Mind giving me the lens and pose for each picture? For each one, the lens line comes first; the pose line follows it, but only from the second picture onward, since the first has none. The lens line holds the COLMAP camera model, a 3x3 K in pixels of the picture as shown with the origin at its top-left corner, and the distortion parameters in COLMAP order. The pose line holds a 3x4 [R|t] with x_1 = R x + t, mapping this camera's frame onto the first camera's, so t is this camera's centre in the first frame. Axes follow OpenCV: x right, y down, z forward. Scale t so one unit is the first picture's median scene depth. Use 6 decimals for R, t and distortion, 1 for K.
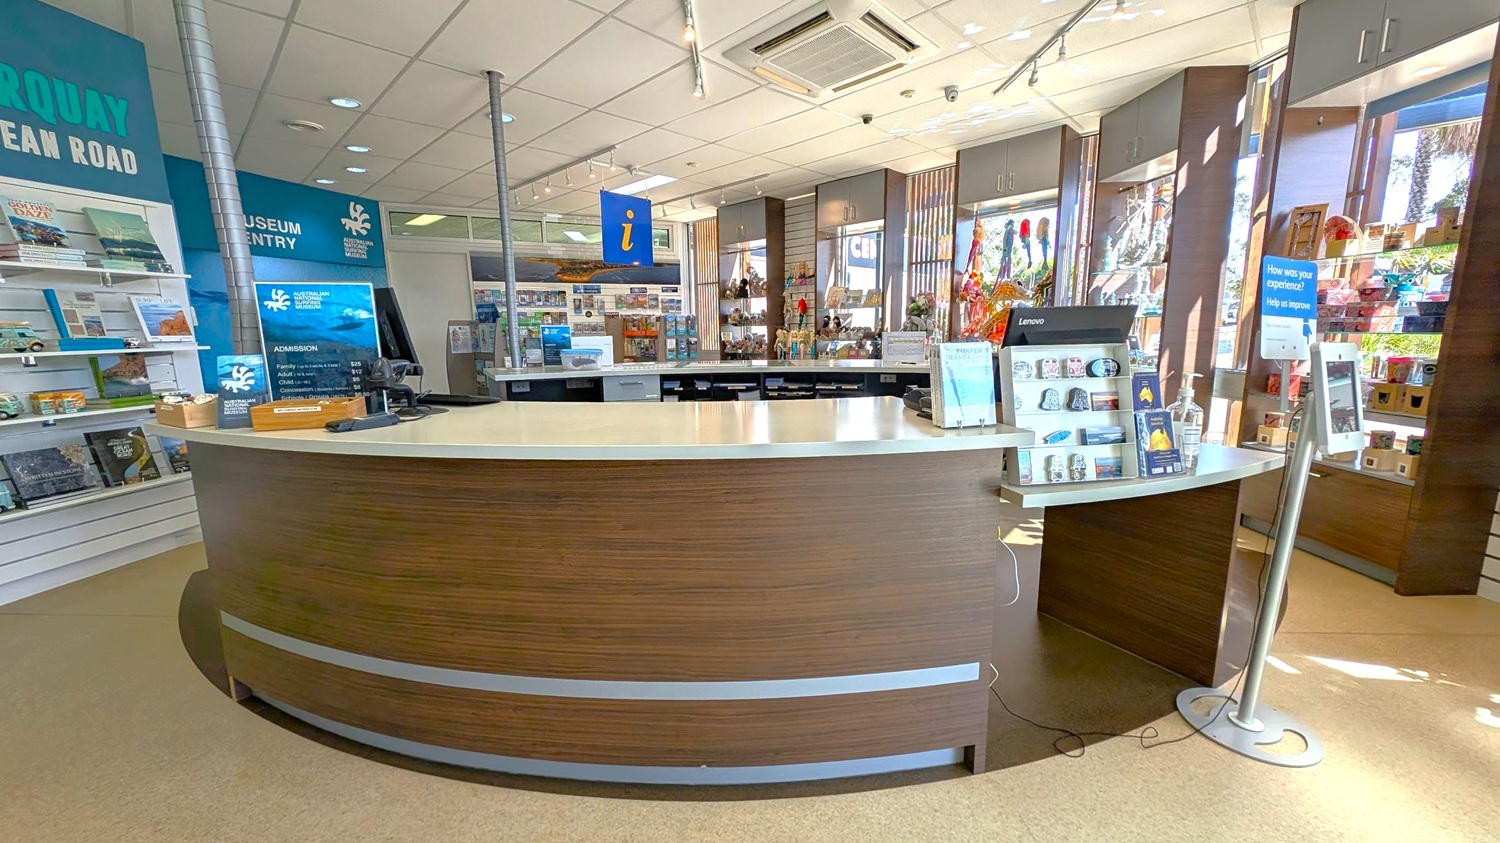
lens RADIAL K [[566.8, 0, 737.6], [0, 566.8, 423.7], [0, 0, 1]] dist [0.002661, -0.000748]
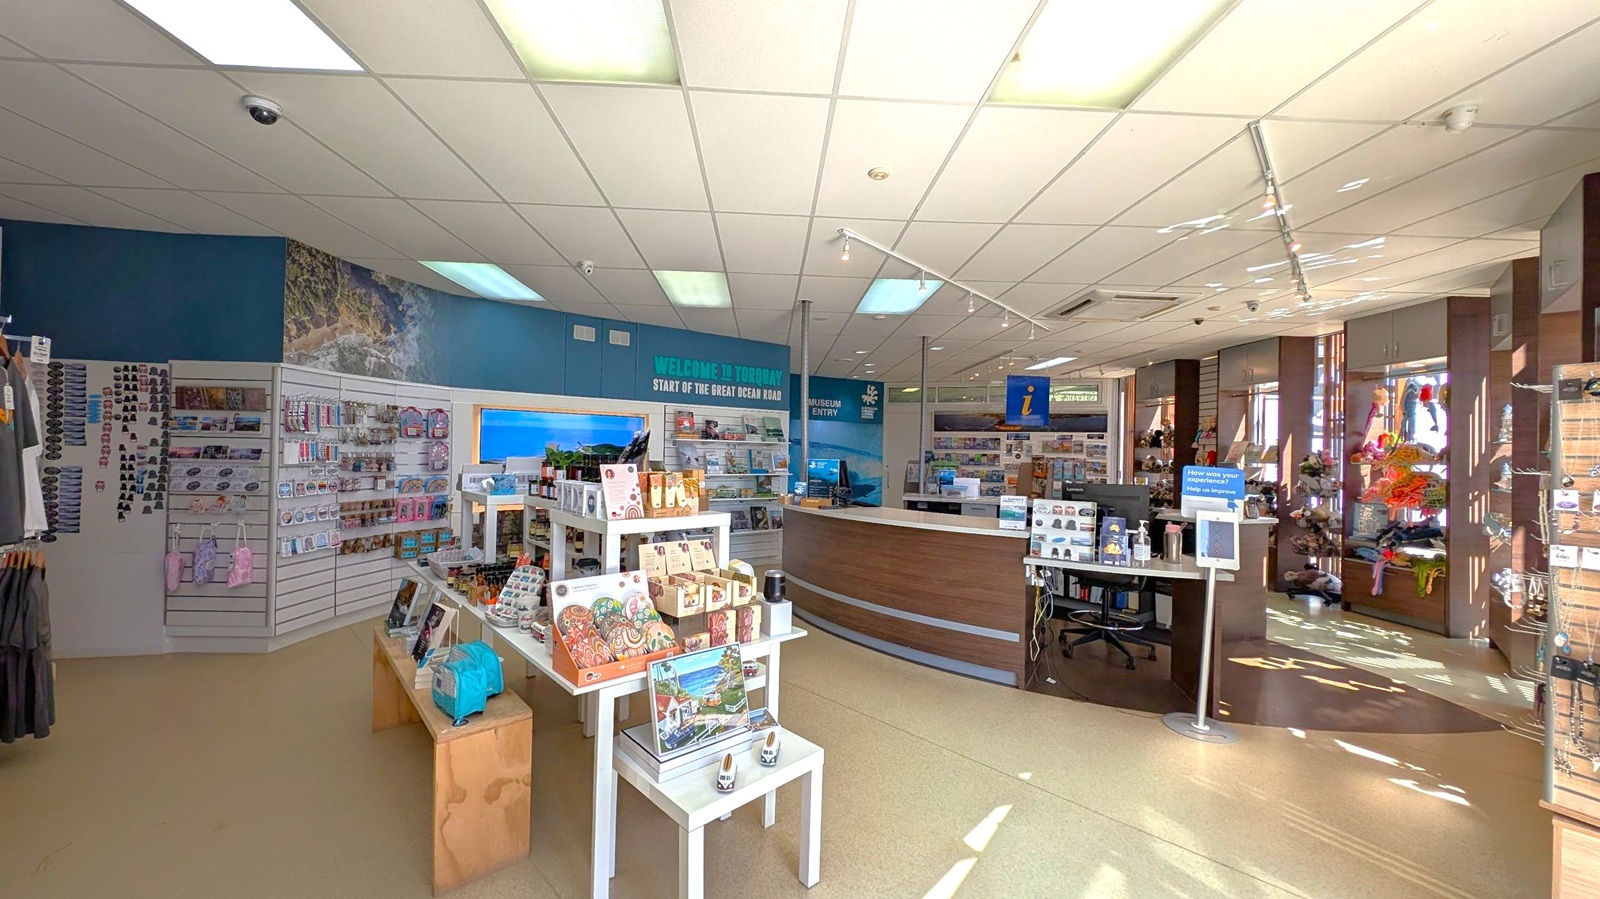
lens RADIAL K [[604.5, 0, 793.2], [0, 604.5, 453.4], [0, 0, 1]] dist [0.002661, -0.000748]
pose [[0.738531, 0.031380, -0.673488, 0.371166], [-0.143579, 0.983323, -0.111629, 0.027993], [0.658754, 0.179140, 0.730720, -0.415242]]
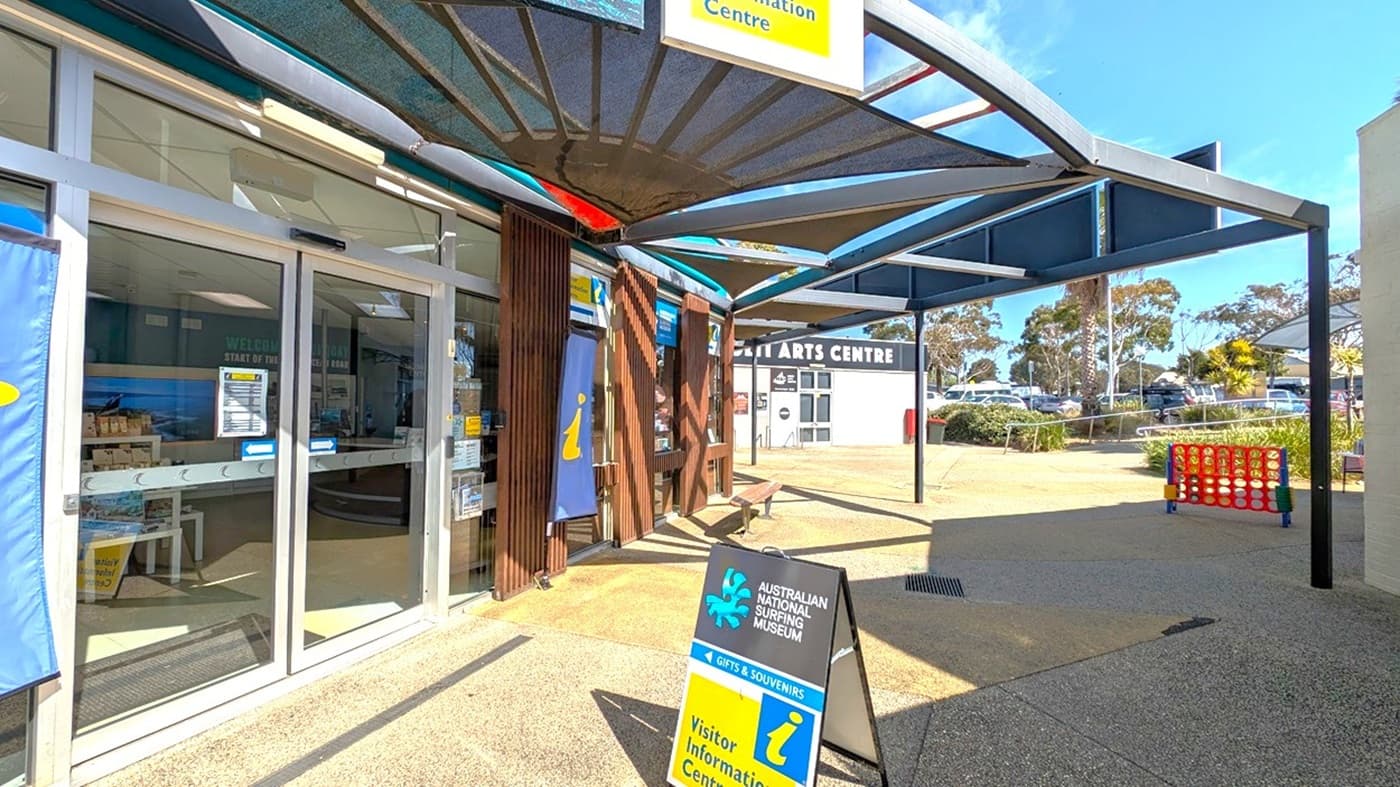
lens RADIAL K [[529.0, 0, 694.4], [0, 529.0, 396.2], [0, 0, 1]] dist [0.002661, -0.000748]
pose [[0.918244, 0.021846, -0.395412, 1.133136], [-0.092756, 0.982567, -0.161117, 0.023850], [0.384999, 0.184622, 0.904262, -0.554798]]
